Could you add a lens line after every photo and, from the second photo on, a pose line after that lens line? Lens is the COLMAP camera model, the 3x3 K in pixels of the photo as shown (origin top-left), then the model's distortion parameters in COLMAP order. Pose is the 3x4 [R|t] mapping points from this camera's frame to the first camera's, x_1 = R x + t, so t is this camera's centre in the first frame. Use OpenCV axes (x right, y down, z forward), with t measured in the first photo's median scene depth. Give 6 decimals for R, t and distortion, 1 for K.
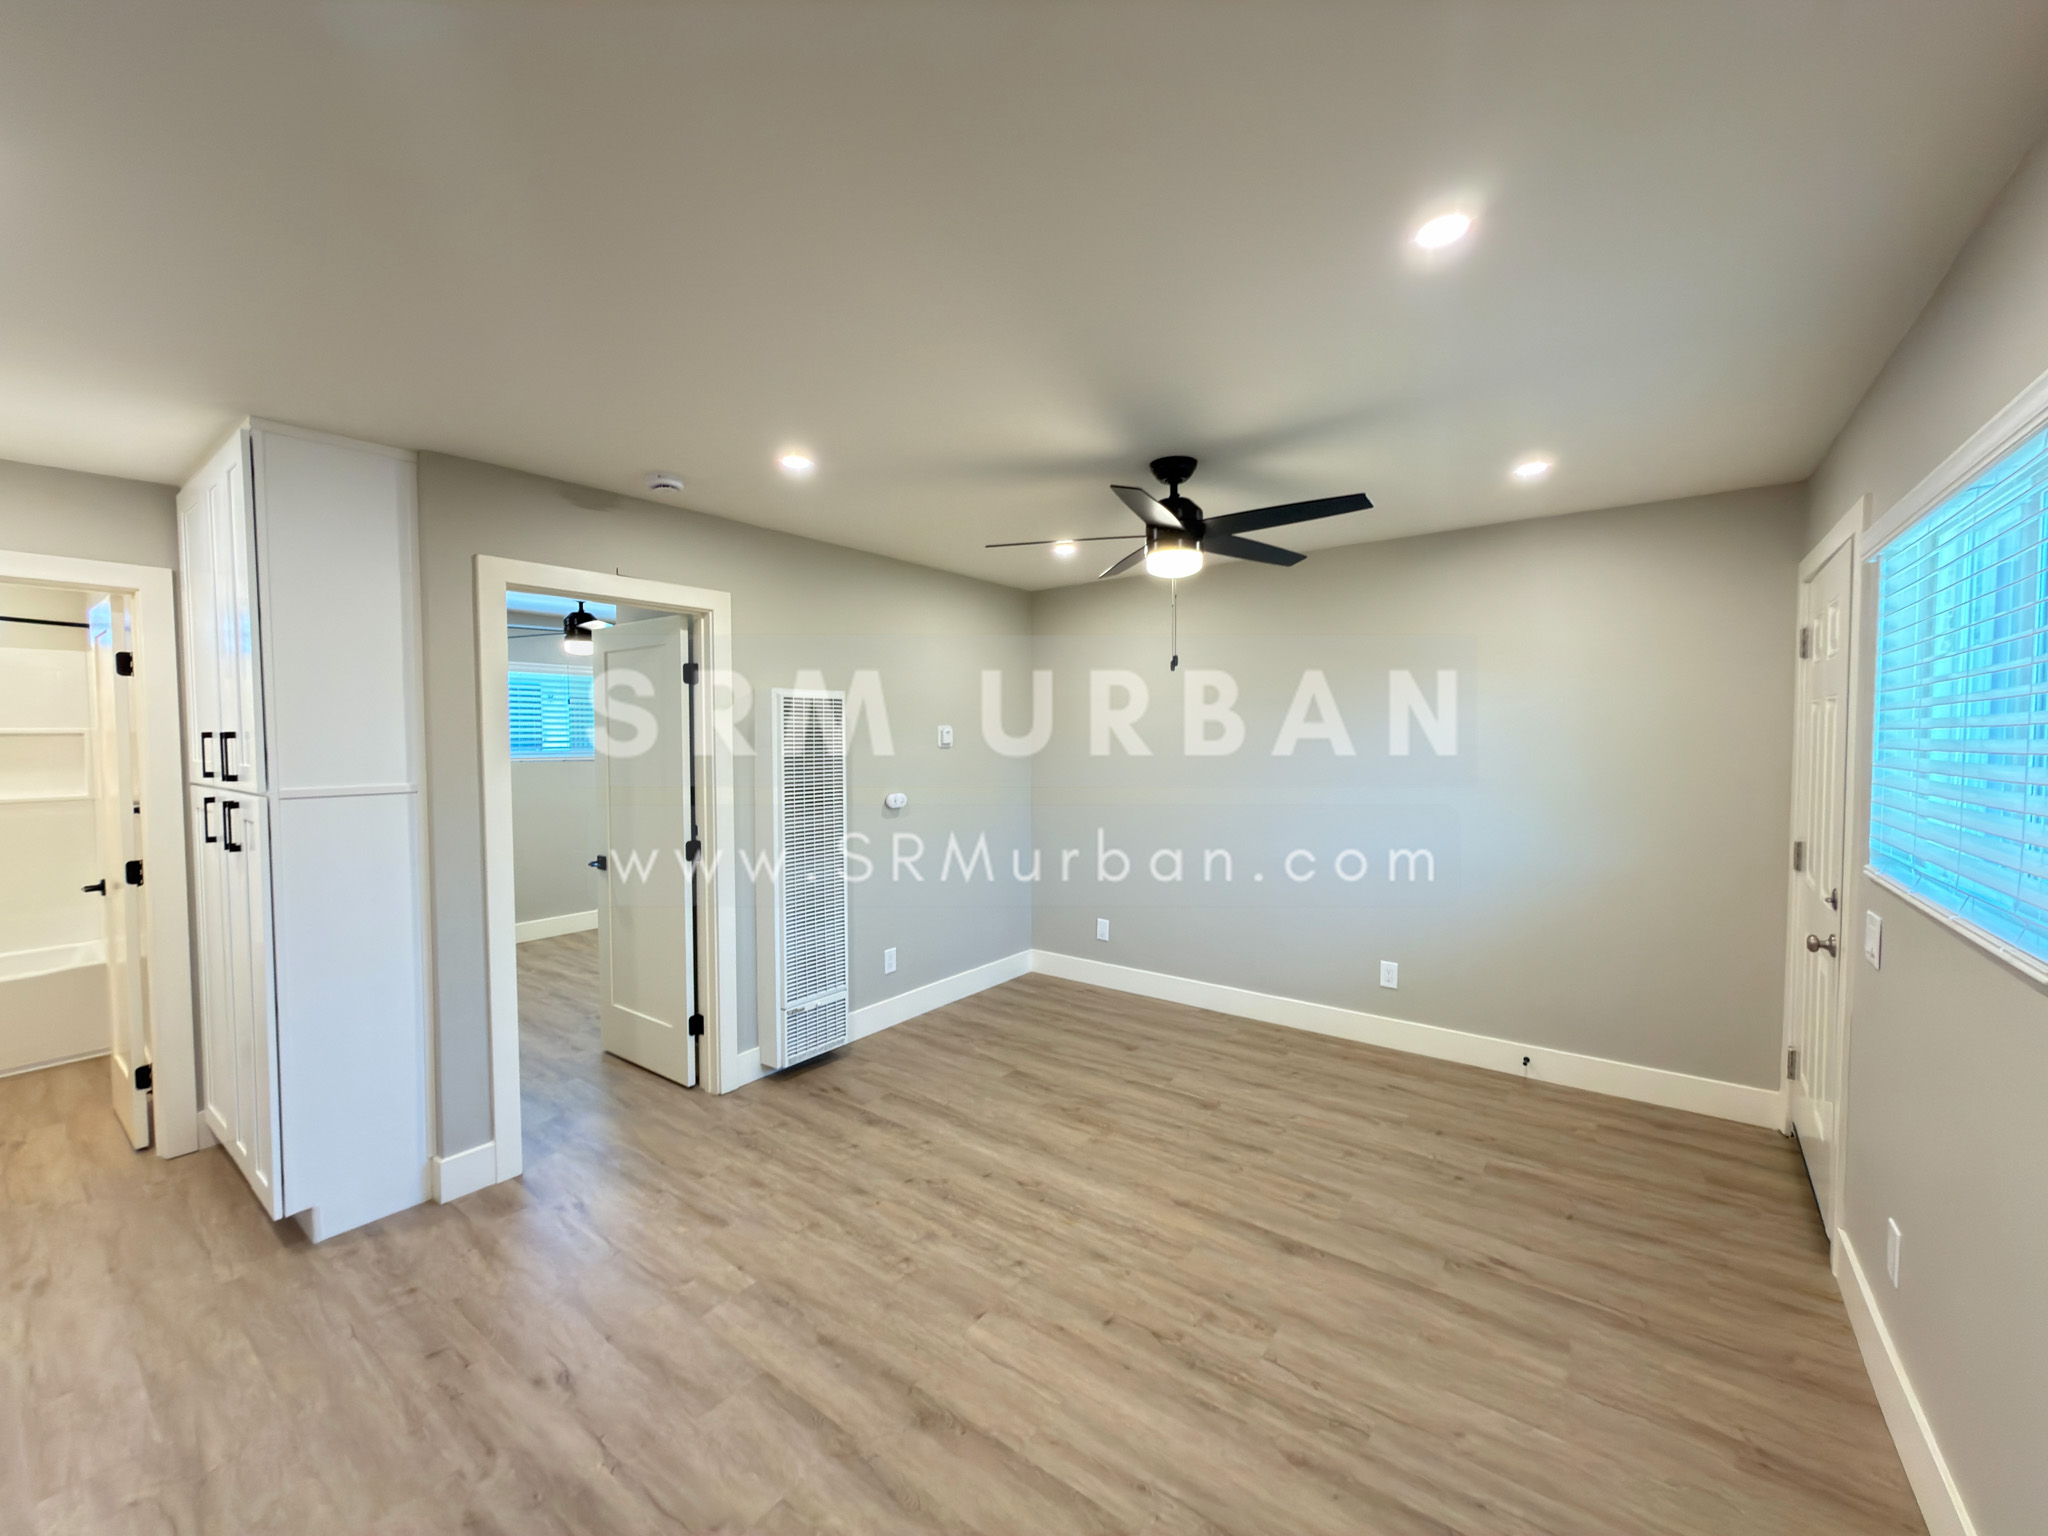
lens RADIAL K [[813.0, 0, 1020.5], [0, 813.0, 766.8], [0, 0, 1]] dist [-0.000561, -0.000162]
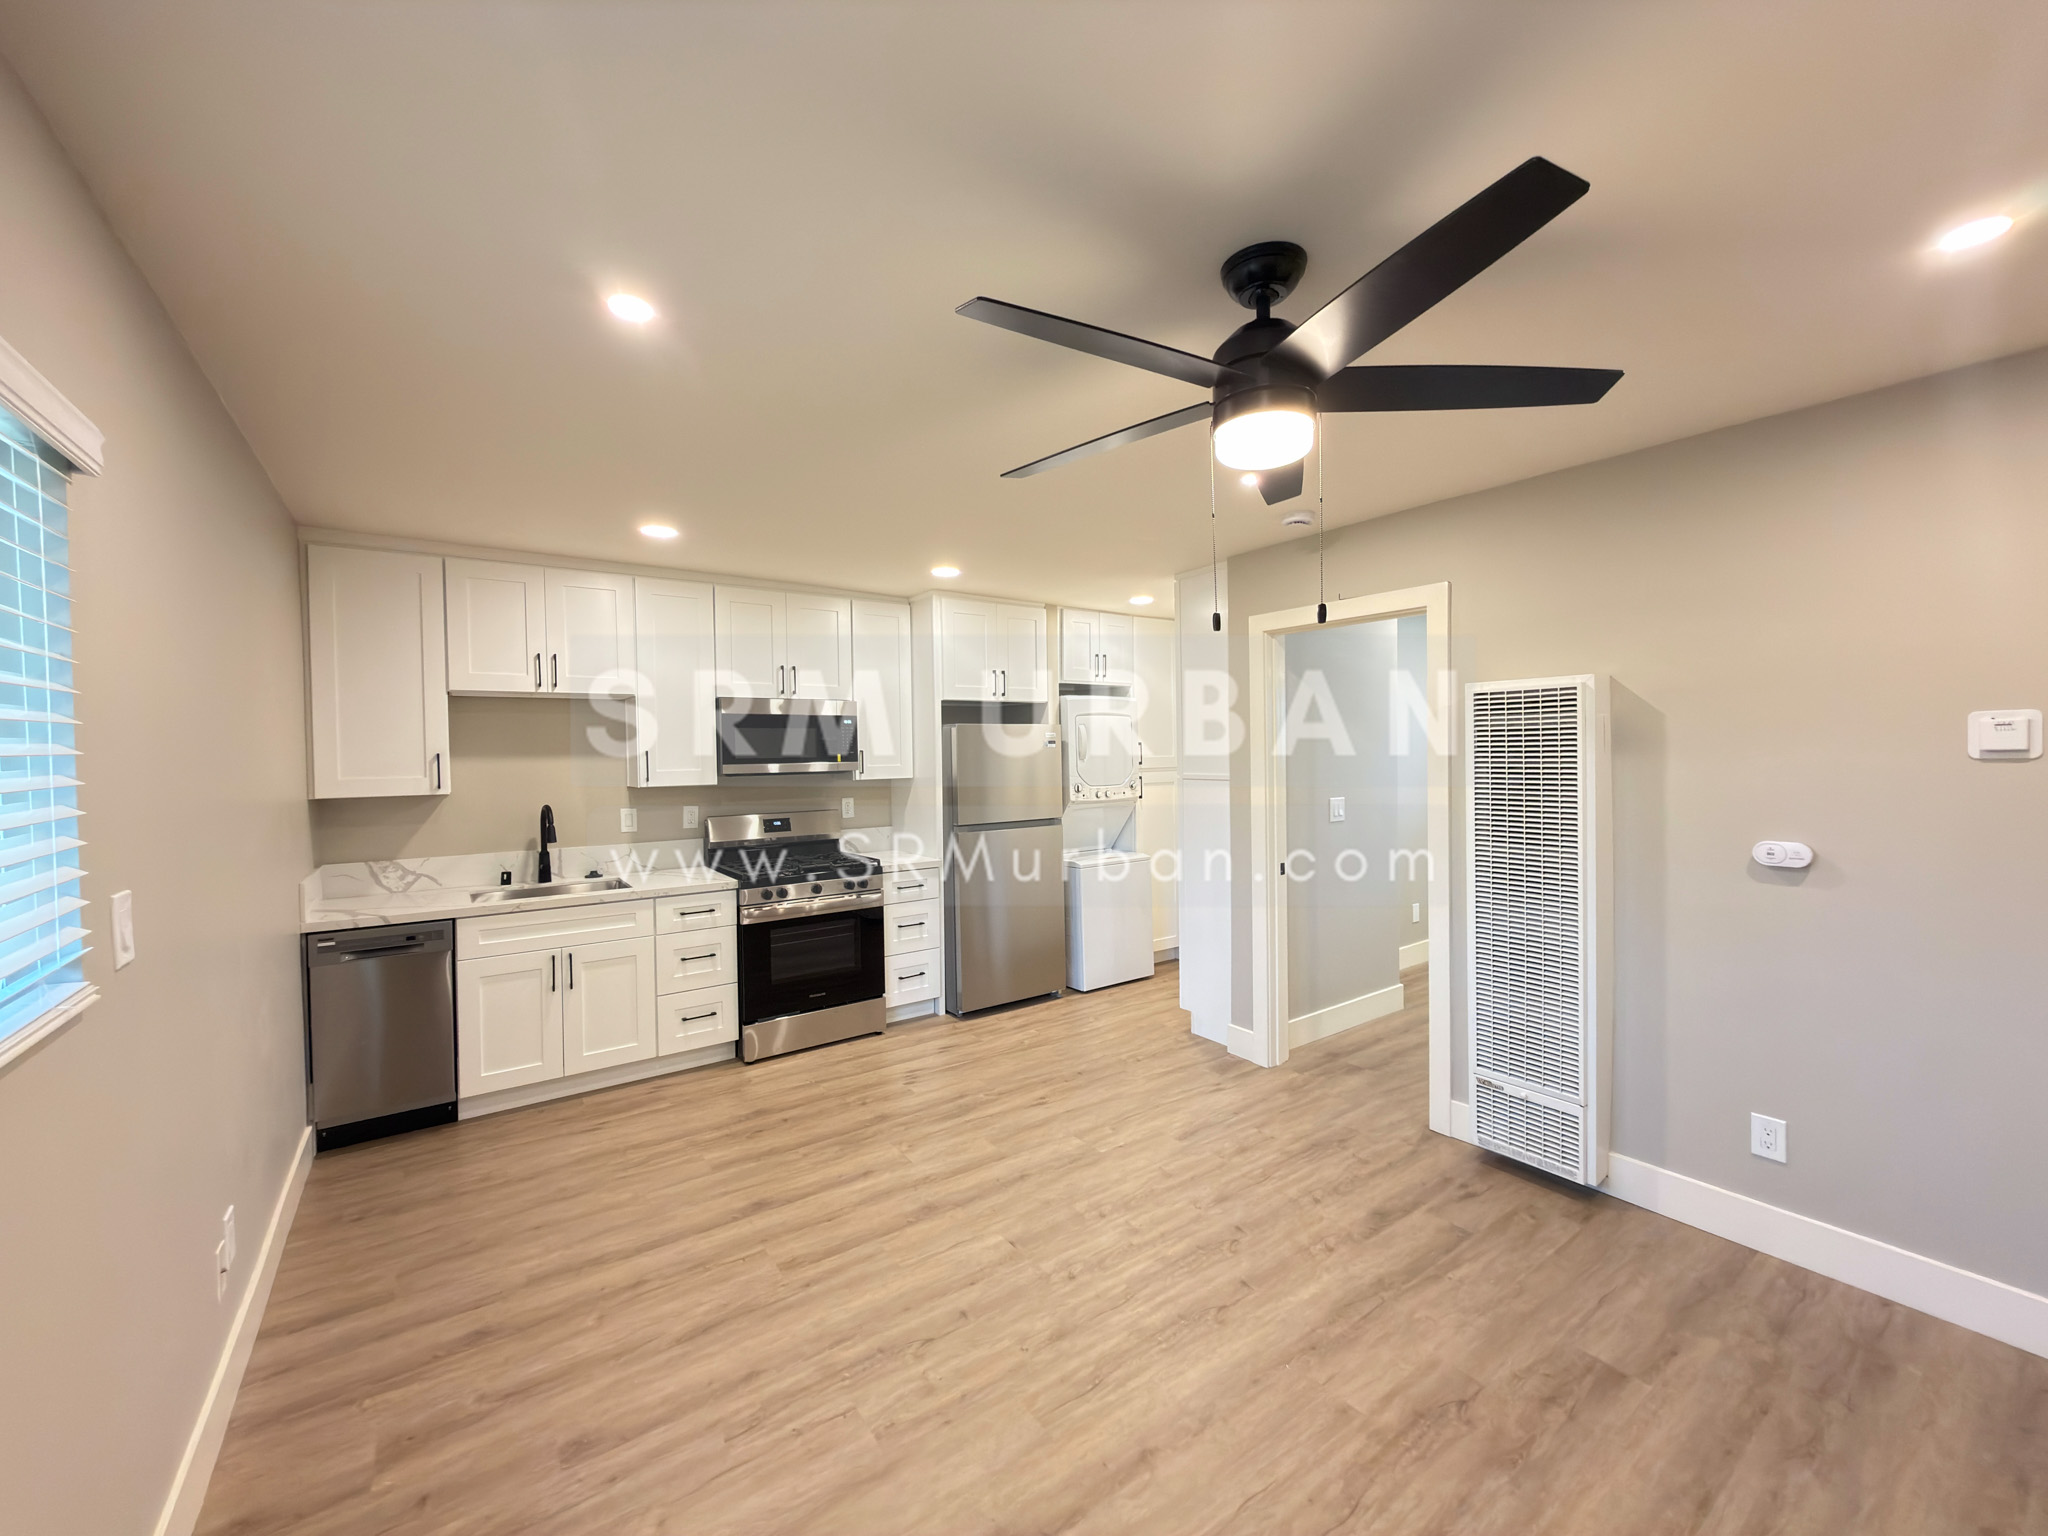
lens RADIAL K [[813.0, 0, 1028.8], [0, 813.0, 760.6], [0, 0, 1]] dist [-0.000561, -0.000162]
pose [[-0.299828, 0.018602, -0.953812, 0.826830], [-0.019563, 0.999480, 0.025642, -0.039063], [0.953793, 0.026347, -0.299308, 1.071361]]
